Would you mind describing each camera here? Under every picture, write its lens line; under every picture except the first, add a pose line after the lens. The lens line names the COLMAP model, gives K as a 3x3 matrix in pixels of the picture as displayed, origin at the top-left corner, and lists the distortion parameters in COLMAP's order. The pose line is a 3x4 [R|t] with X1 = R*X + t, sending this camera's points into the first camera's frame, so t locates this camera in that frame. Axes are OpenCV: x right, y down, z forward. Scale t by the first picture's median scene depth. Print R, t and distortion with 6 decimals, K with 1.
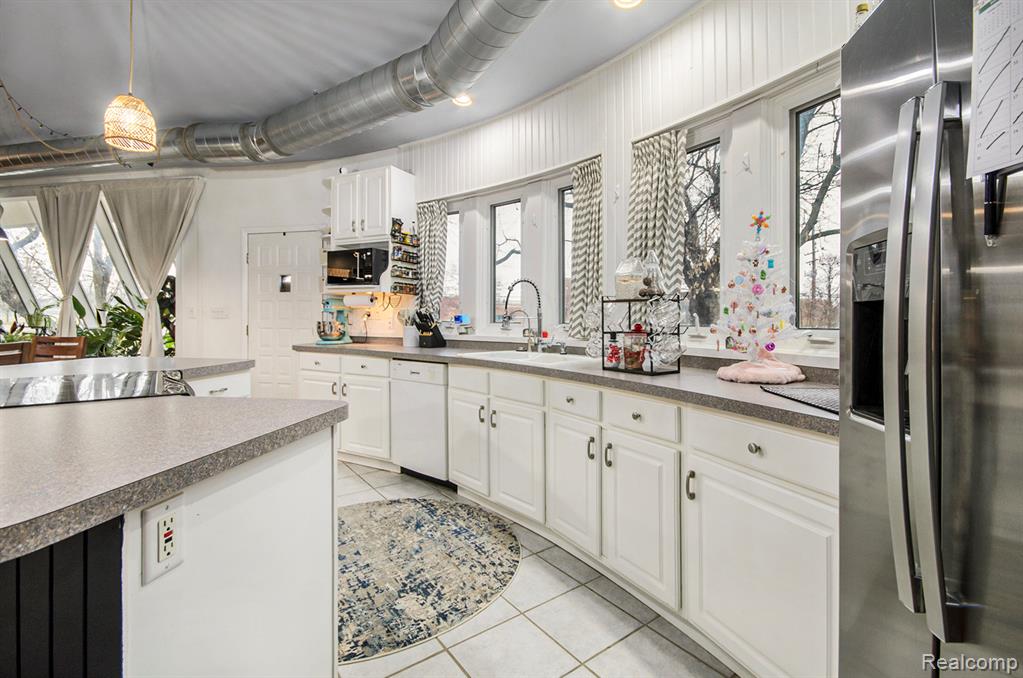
lens RADIAL K [[465.3, 0, 518.3], [0, 465.3, 315.0], [0, 0, 1]] dist [-0.001965, -0.000297]
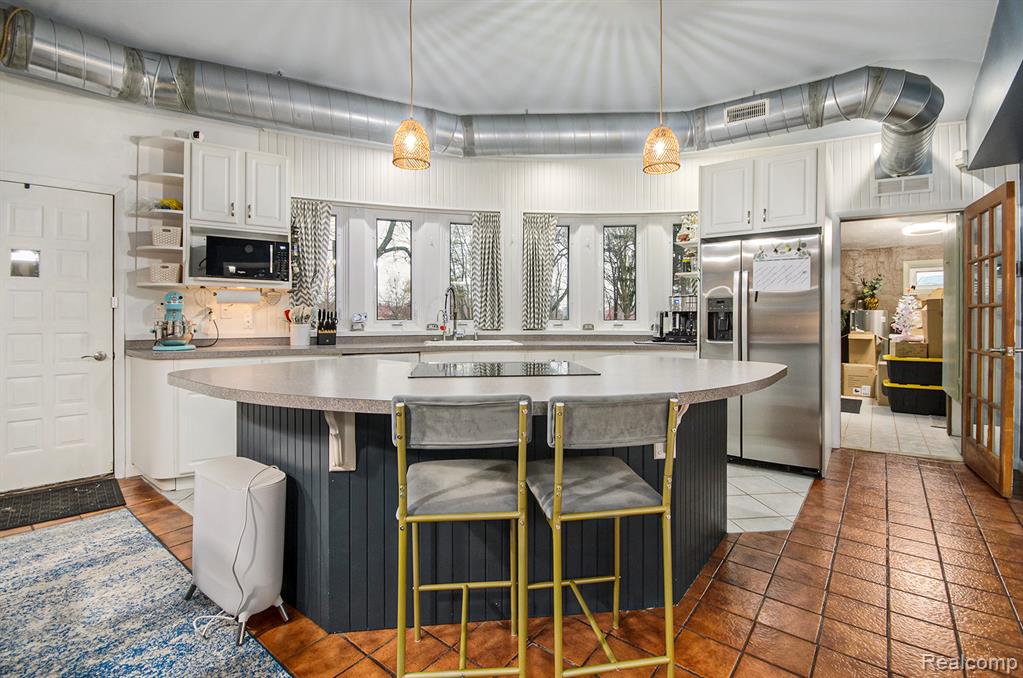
lens RADIAL K [[465.3, 0, 518.3], [0, 465.3, 315.0], [0, 0, 1]] dist [-0.001965, -0.000297]
pose [[0.499466, -0.003896, 0.866325, -0.866682], [-0.004819, 0.999962, 0.007276, -0.005851], [-0.866320, -0.007809, 0.499429, 0.113563]]
